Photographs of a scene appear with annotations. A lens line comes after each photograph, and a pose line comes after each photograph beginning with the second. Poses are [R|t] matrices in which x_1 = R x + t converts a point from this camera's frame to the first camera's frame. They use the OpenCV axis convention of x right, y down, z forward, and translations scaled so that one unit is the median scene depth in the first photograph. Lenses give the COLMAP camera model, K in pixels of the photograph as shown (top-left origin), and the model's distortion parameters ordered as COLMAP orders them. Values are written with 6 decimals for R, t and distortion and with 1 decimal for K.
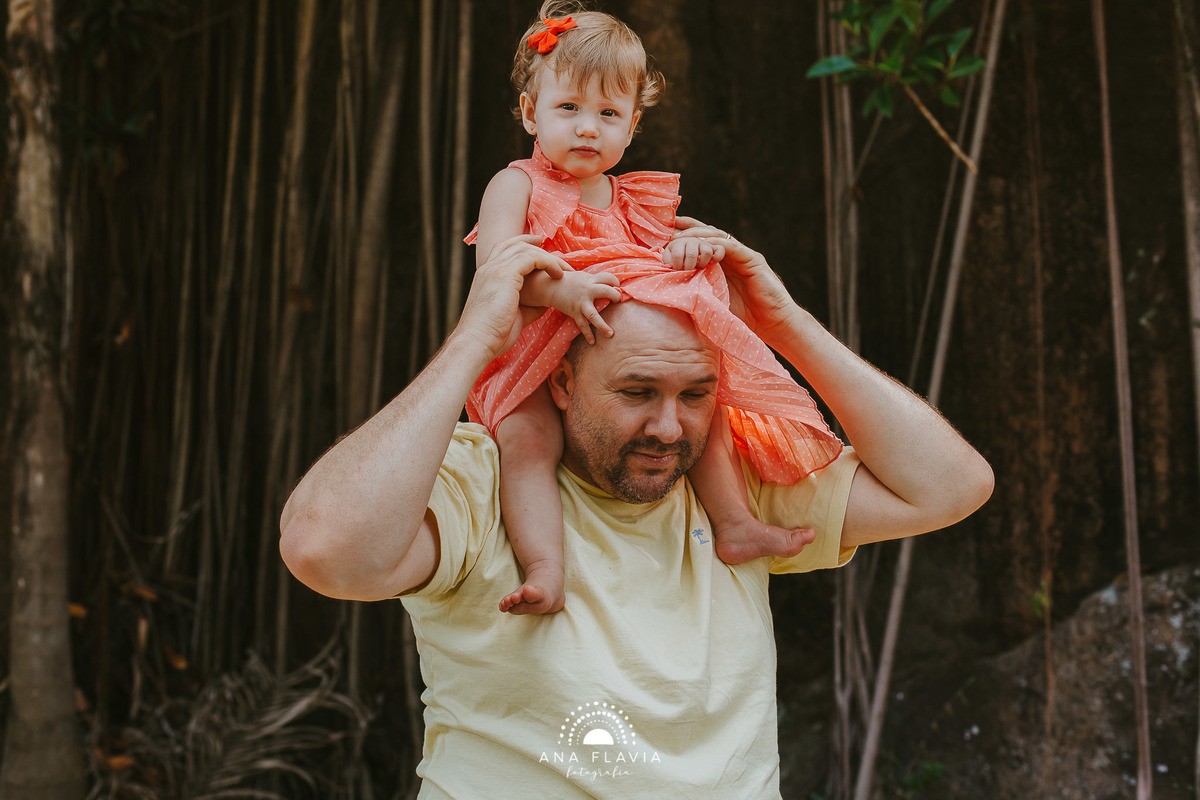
lens RADIAL K [[1740.0, 0, 589.4], [0, 1740.0, 397.9], [0, 0, 1]] dist [-0.004116, 0.000000]
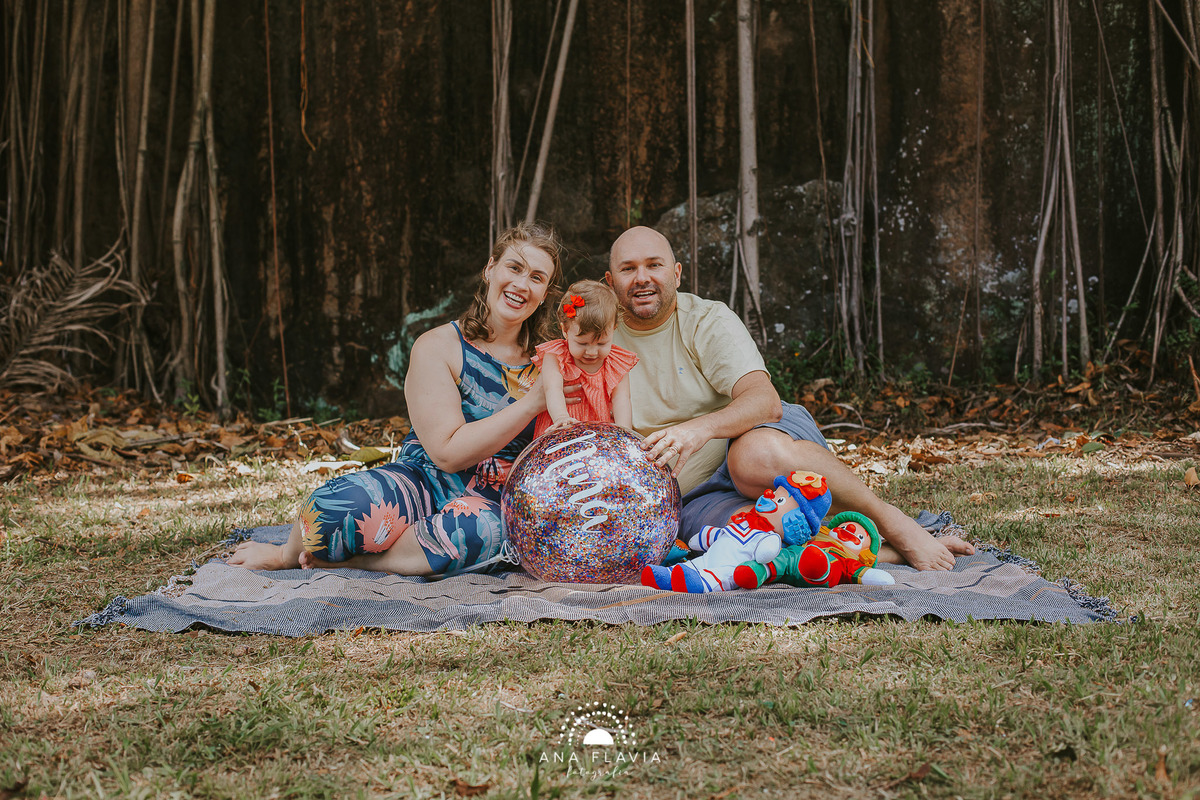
lens RADIAL K [[1740.0, 0, 564.9], [0, 1740.0, 398.6], [0, 0, 1]] dist [-0.004116, 0.000000]
pose [[0.984719, 0.000651, 0.174149, -0.044189], [-0.024911, 0.990236, 0.137156, 0.069869], [-0.172359, -0.139399, 0.975121, -0.394843]]
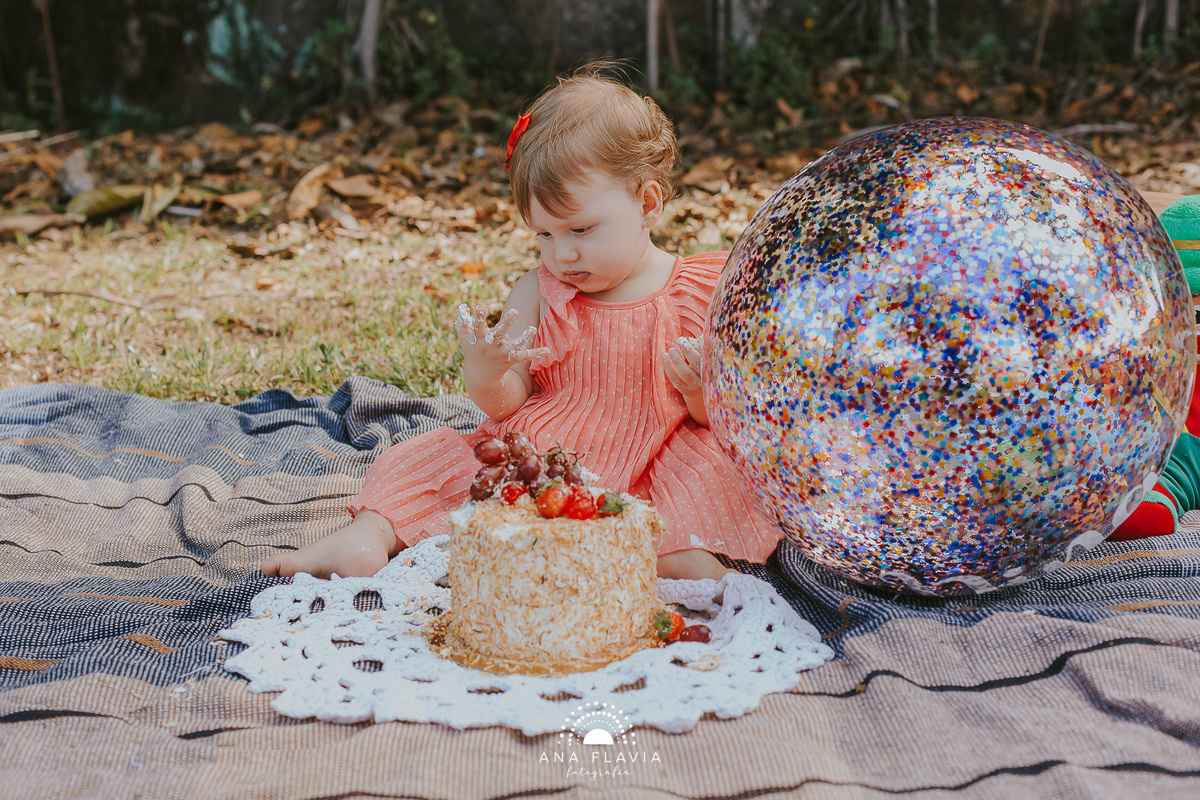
lens RADIAL K [[1859.8, 0, 597.7], [0, 1859.8, 401.4], [0, 0, 1]] dist [-0.029856, 0.000000]
pose [[0.972300, -0.048410, 0.228670, 0.028209], [-0.022308, 0.954631, 0.296954, 0.118764], [-0.232671, -0.293829, 0.927108, -0.041837]]
